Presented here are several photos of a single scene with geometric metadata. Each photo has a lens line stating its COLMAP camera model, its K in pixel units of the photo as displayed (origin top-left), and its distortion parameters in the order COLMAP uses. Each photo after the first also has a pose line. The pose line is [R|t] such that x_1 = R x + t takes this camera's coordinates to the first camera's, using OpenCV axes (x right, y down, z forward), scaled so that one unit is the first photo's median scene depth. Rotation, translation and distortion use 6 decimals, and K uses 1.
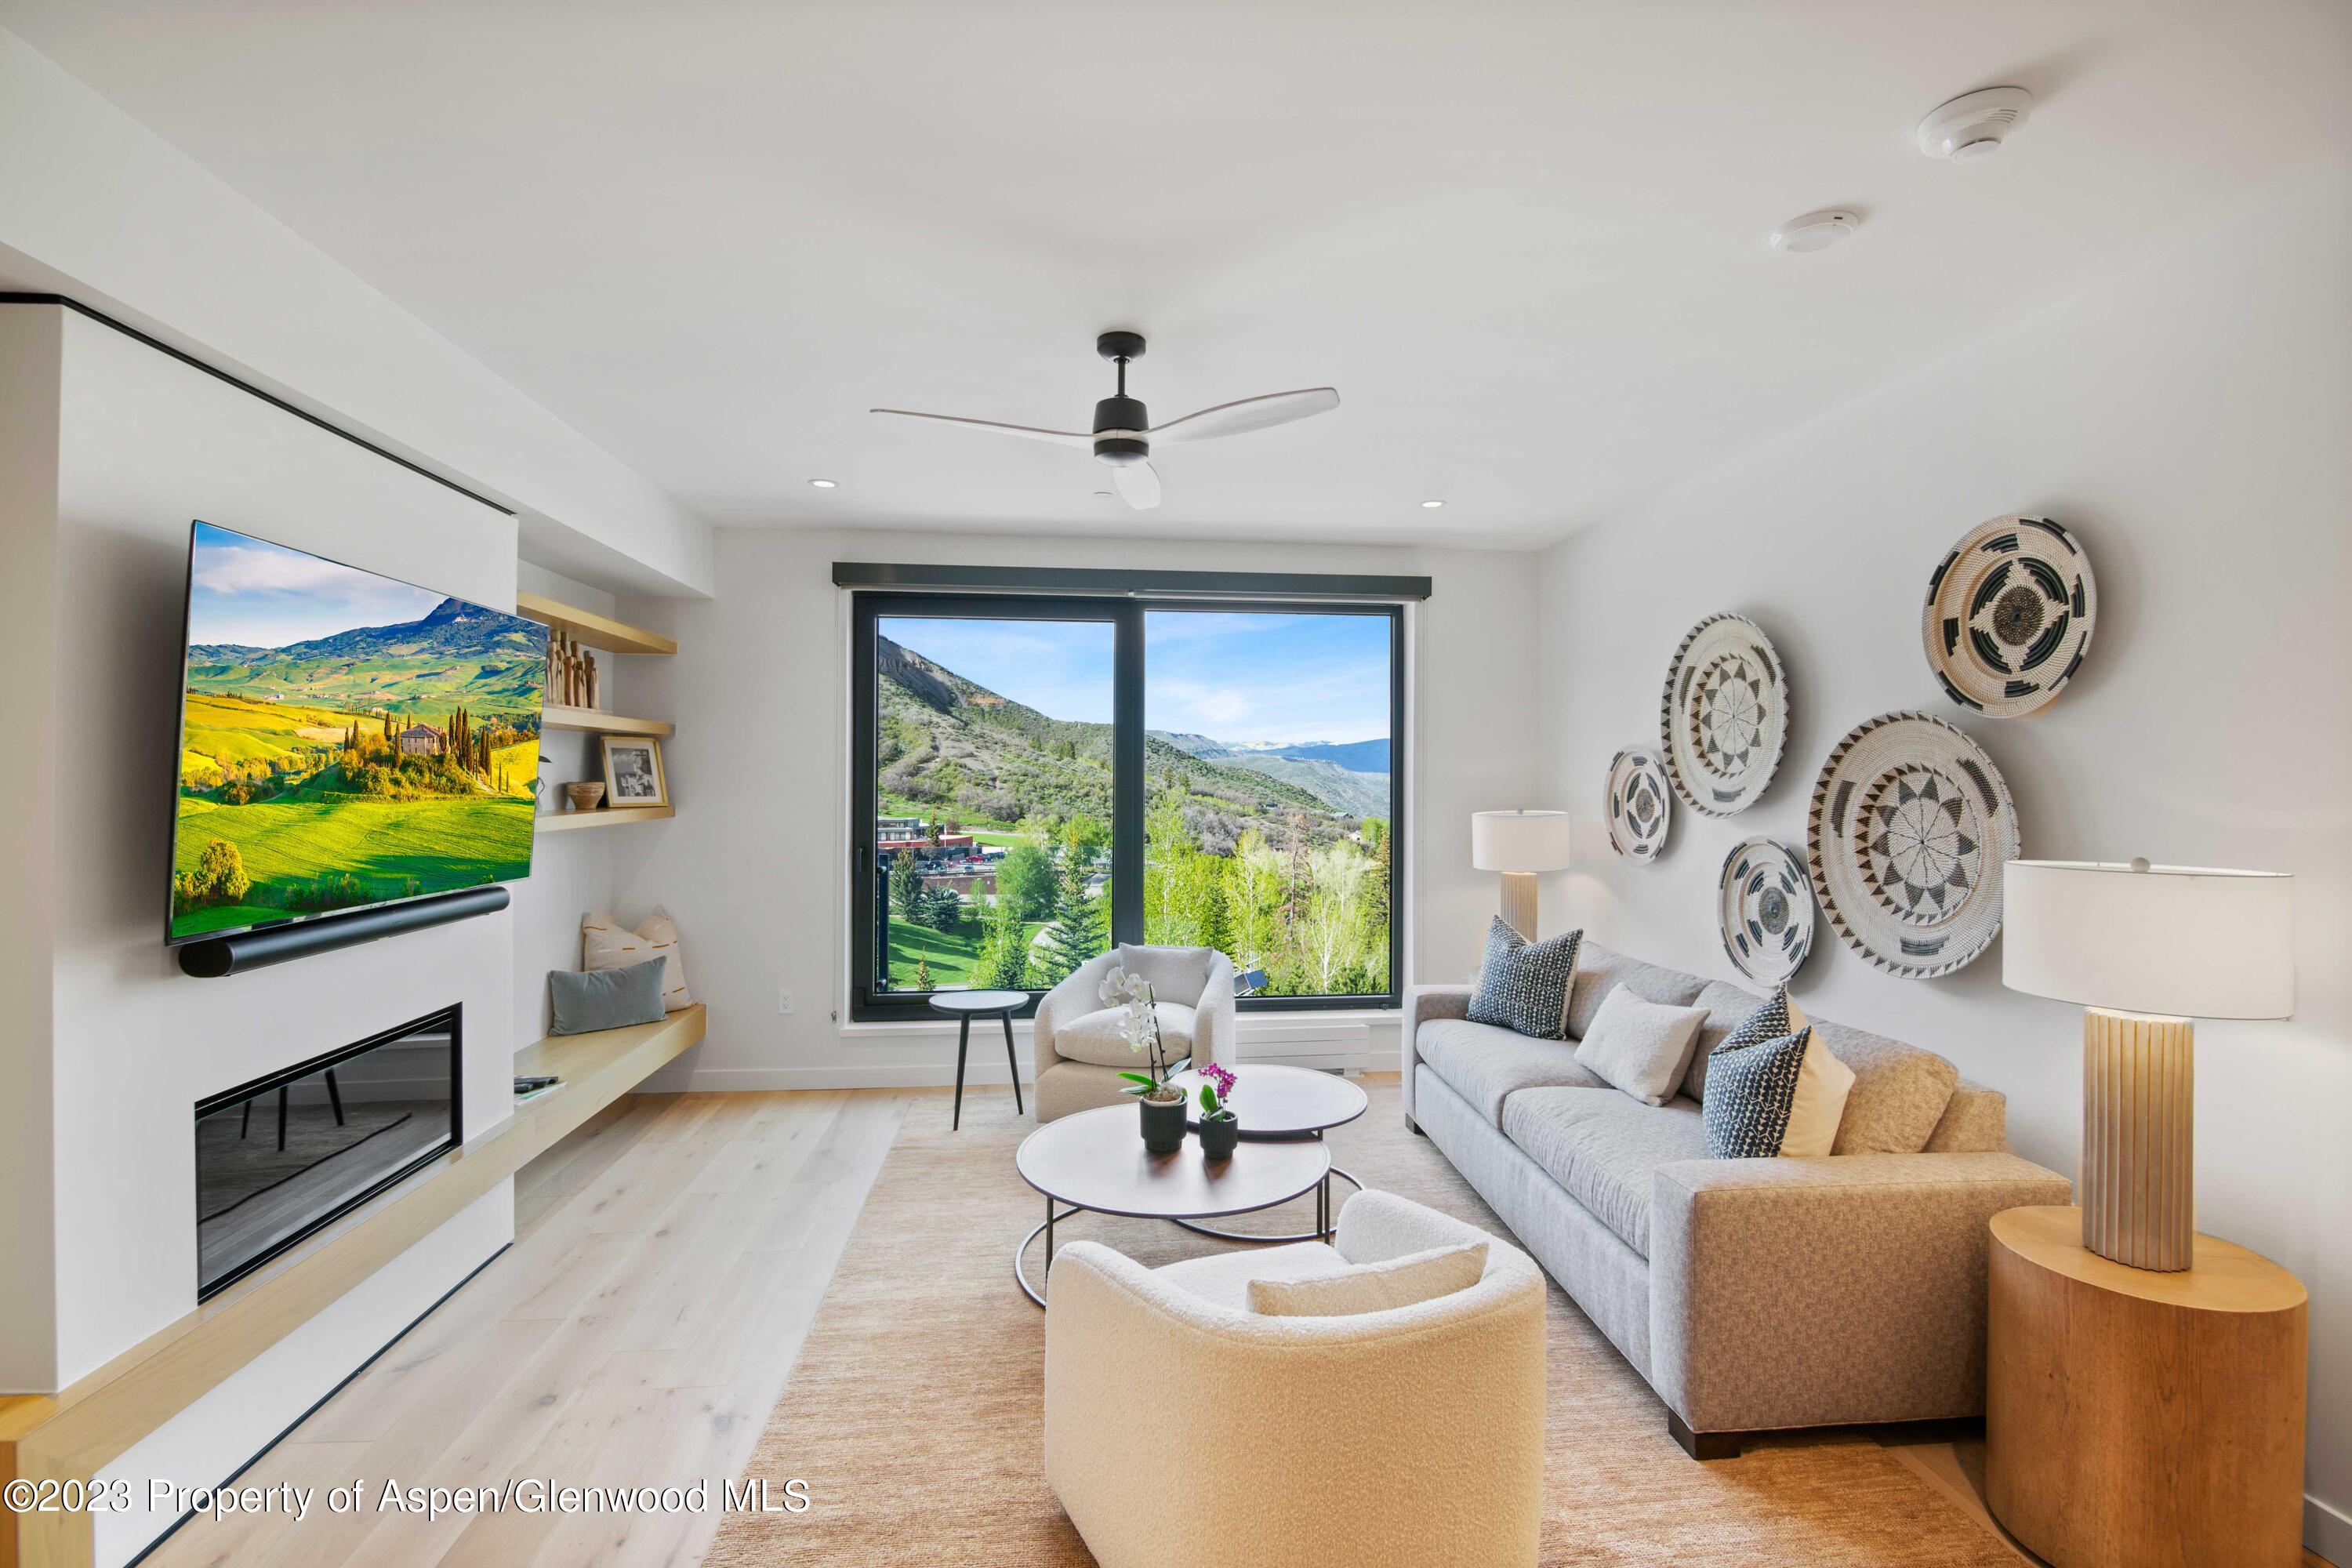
lens RADIAL K [[1058.0, 0, 1190.5], [0, 1058.0, 767.5], [0, 0, 1]] dist [-0.013522, -0.000359]
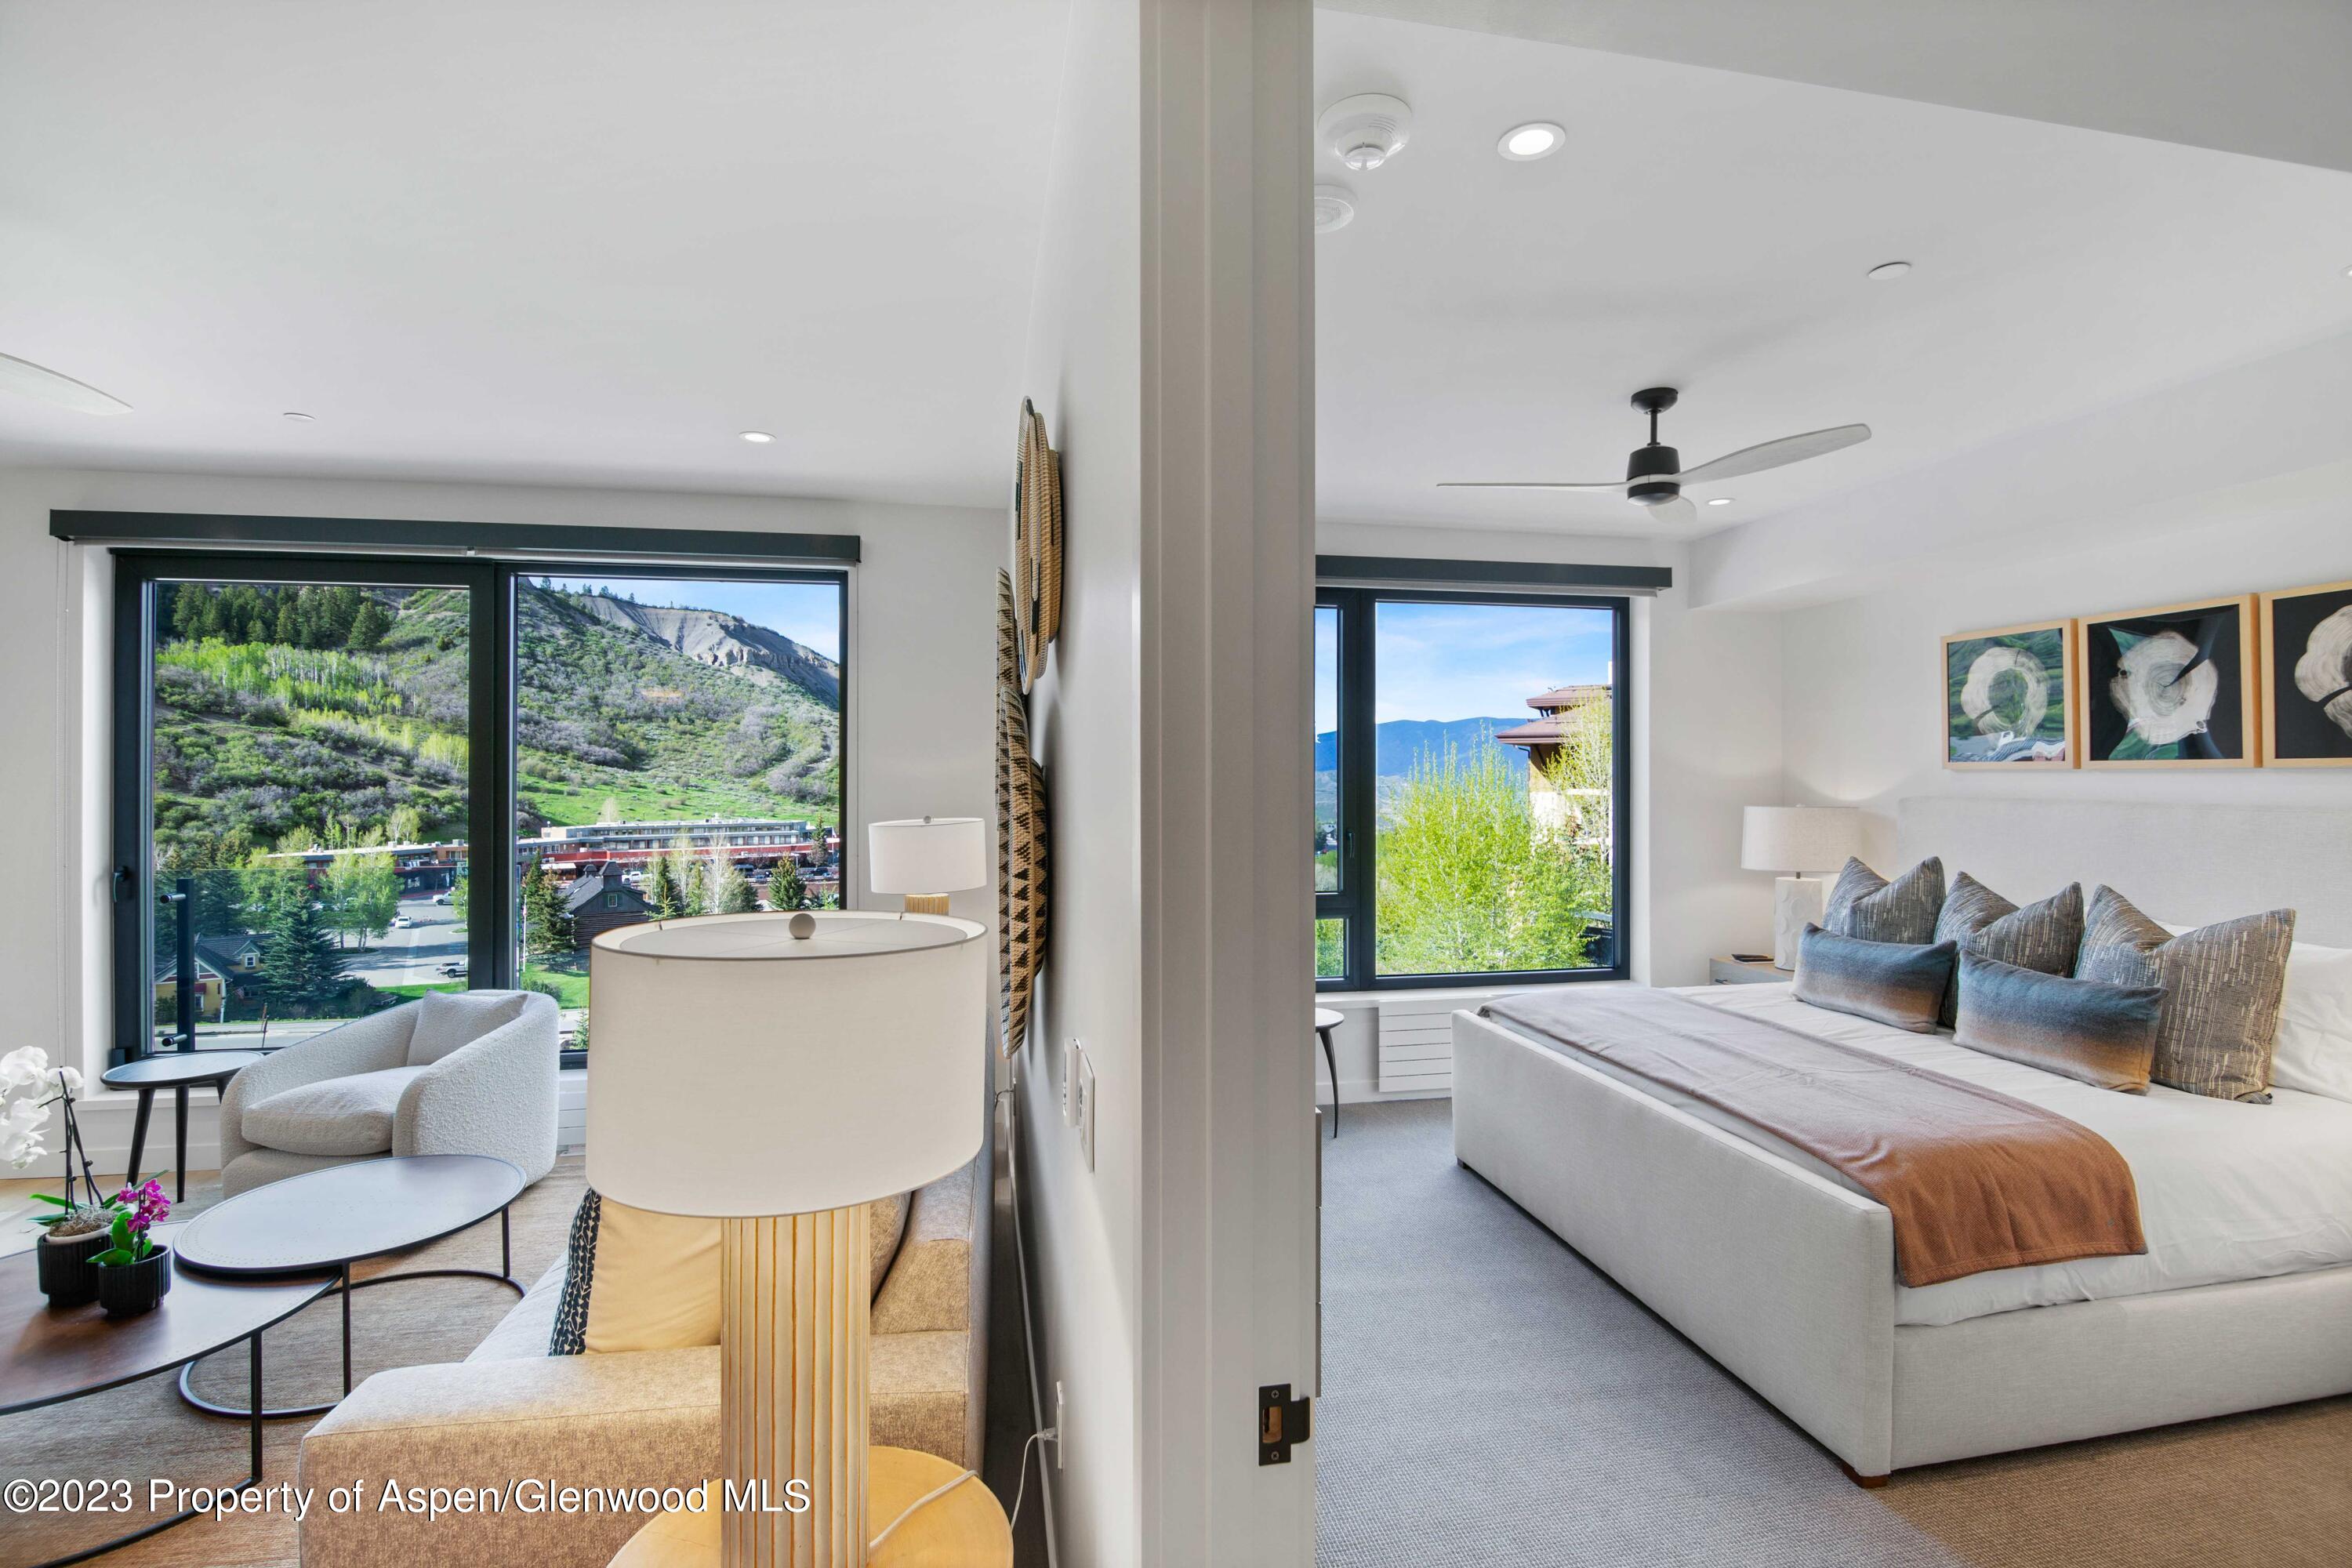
lens RADIAL K [[1074.2, 0, 1191.1], [0, 1074.2, 774.5], [0, 0, 1]] dist [-0.014212, -0.000308]
pose [[0.996940, -0.004152, 0.078055, 0.619996], [0.003582, 0.999966, 0.007443, 0.001386], [-0.078083, -0.007141, 0.996921, 0.211313]]
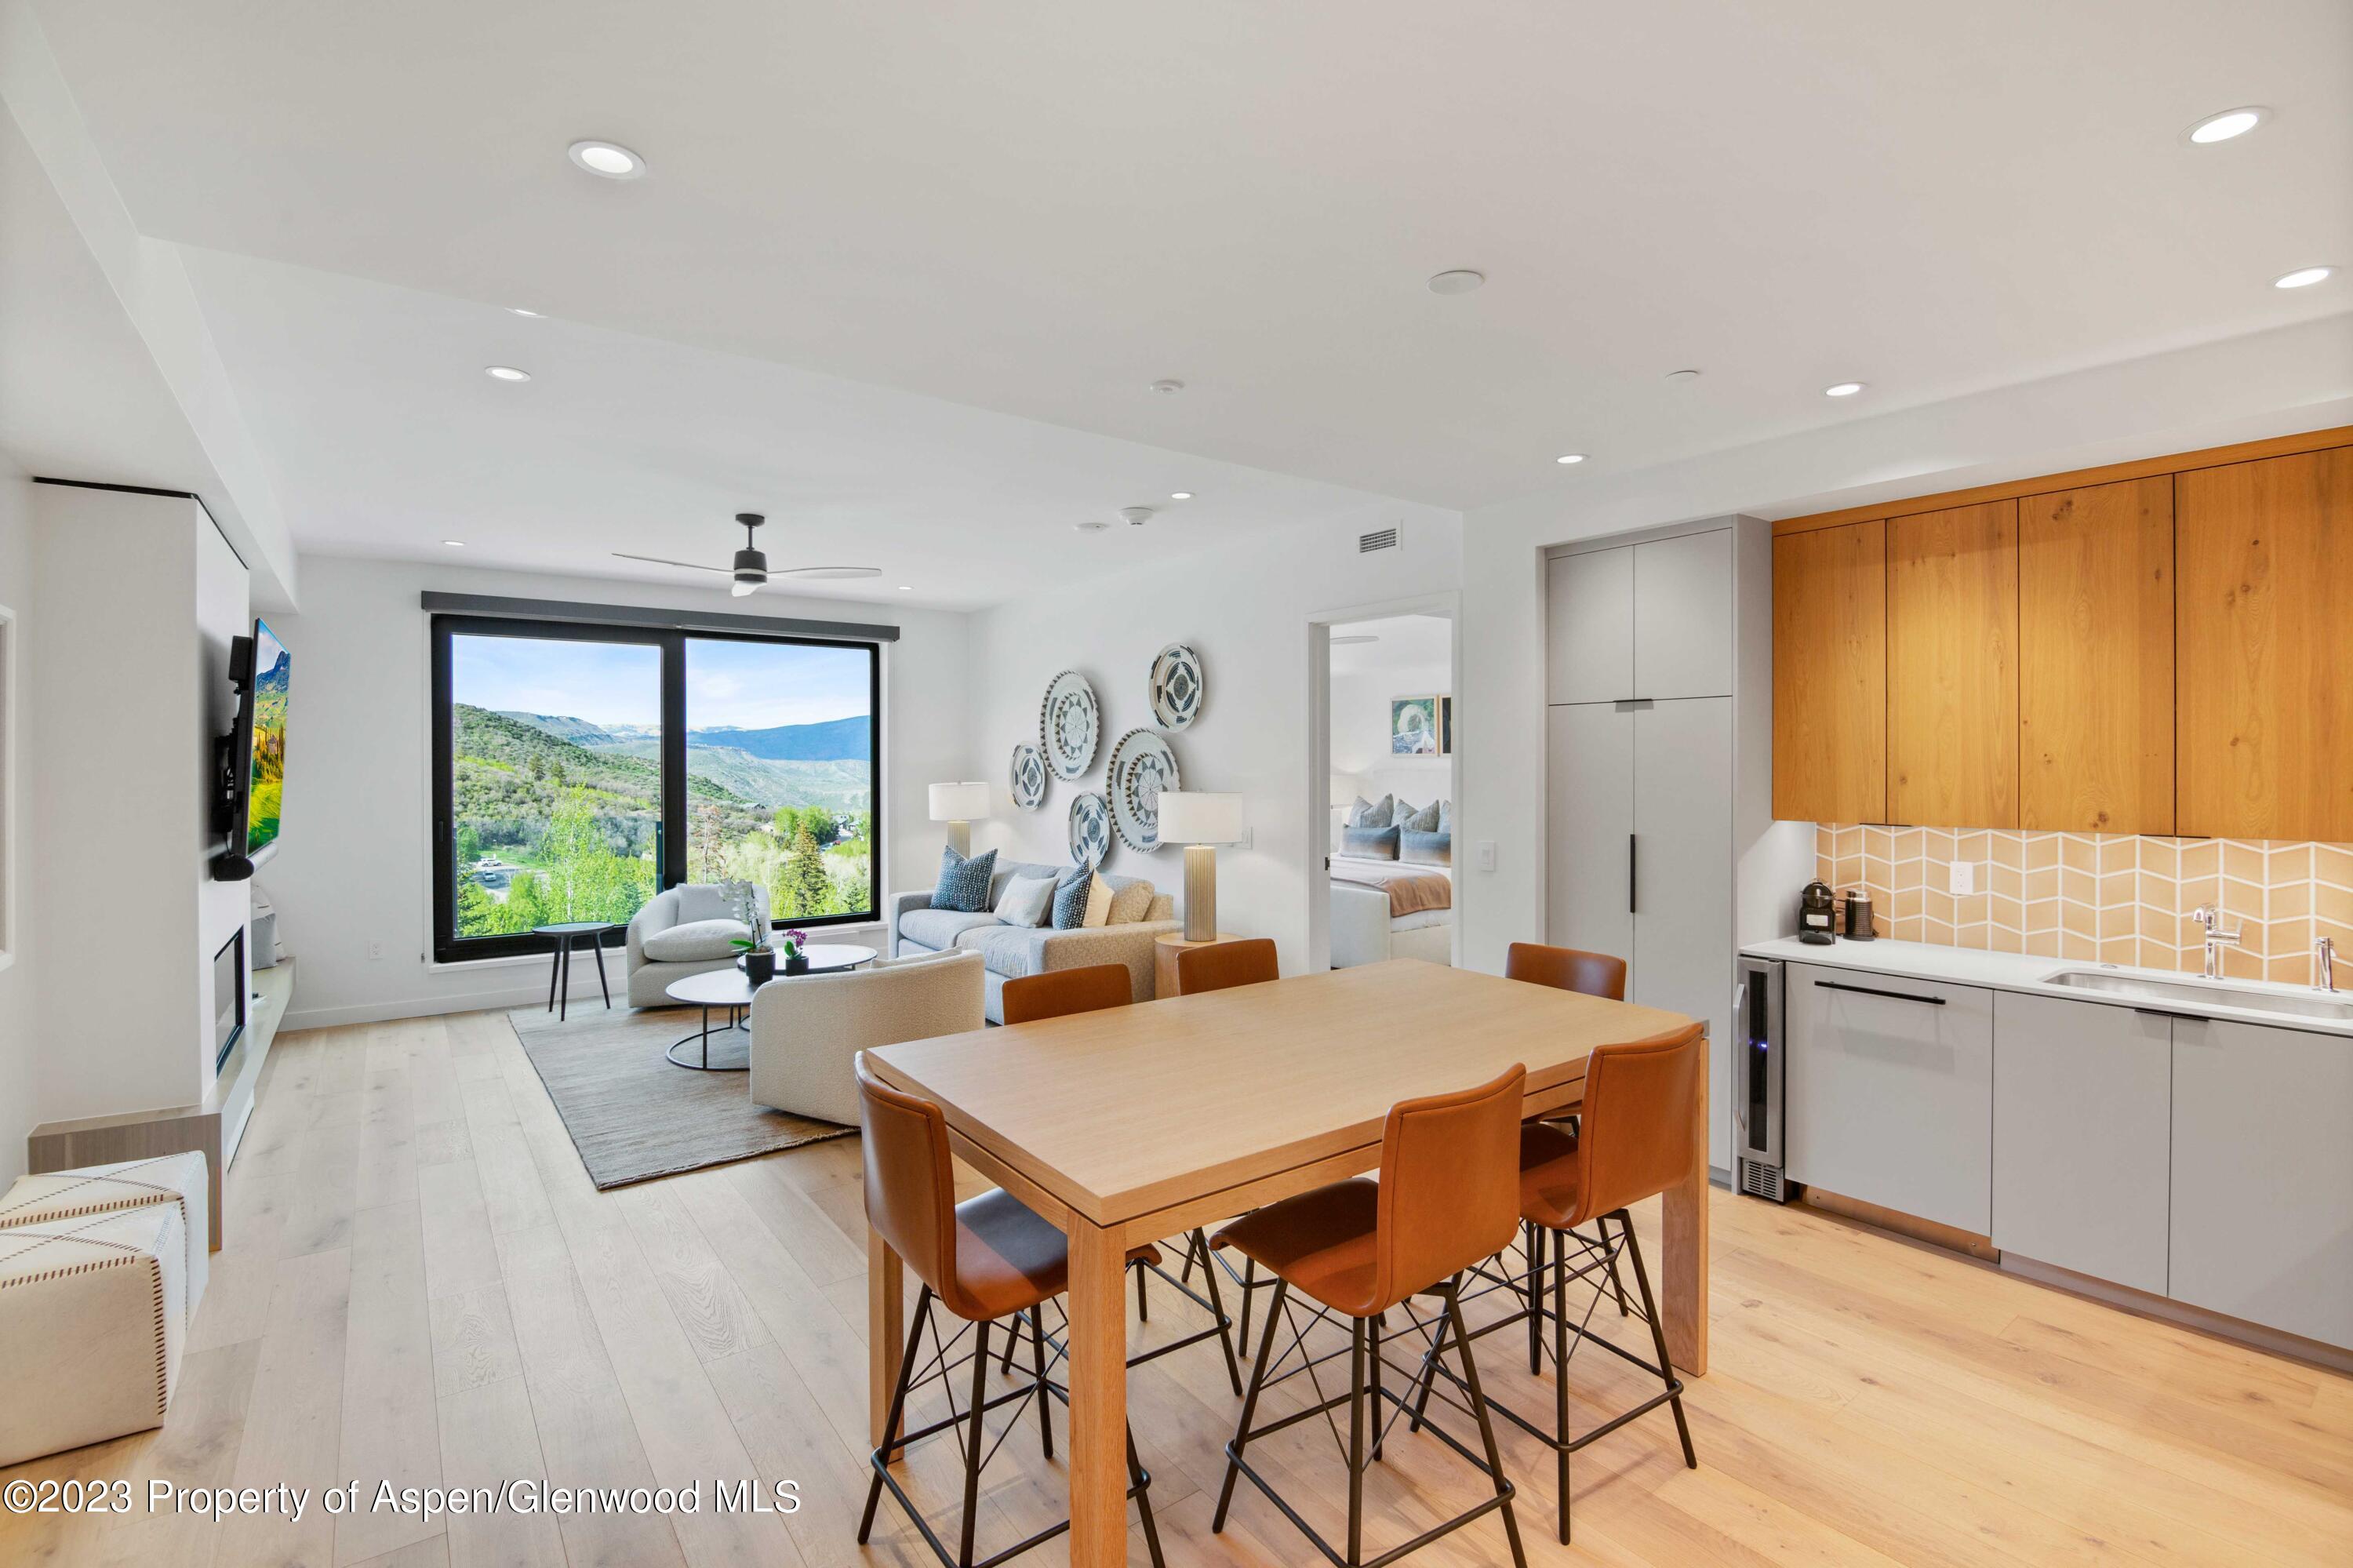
lens RADIAL K [[1058.5, 0, 1191.0], [0, 1058.5, 767.5], [0, 0, 1]] dist [-0.013522, -0.000359]
pose [[0.859495, -0.008906, 0.511066, -0.267798], [0.002662, 0.999913, 0.012947, -0.000735], [-0.511136, -0.009768, 0.859444, -0.724951]]
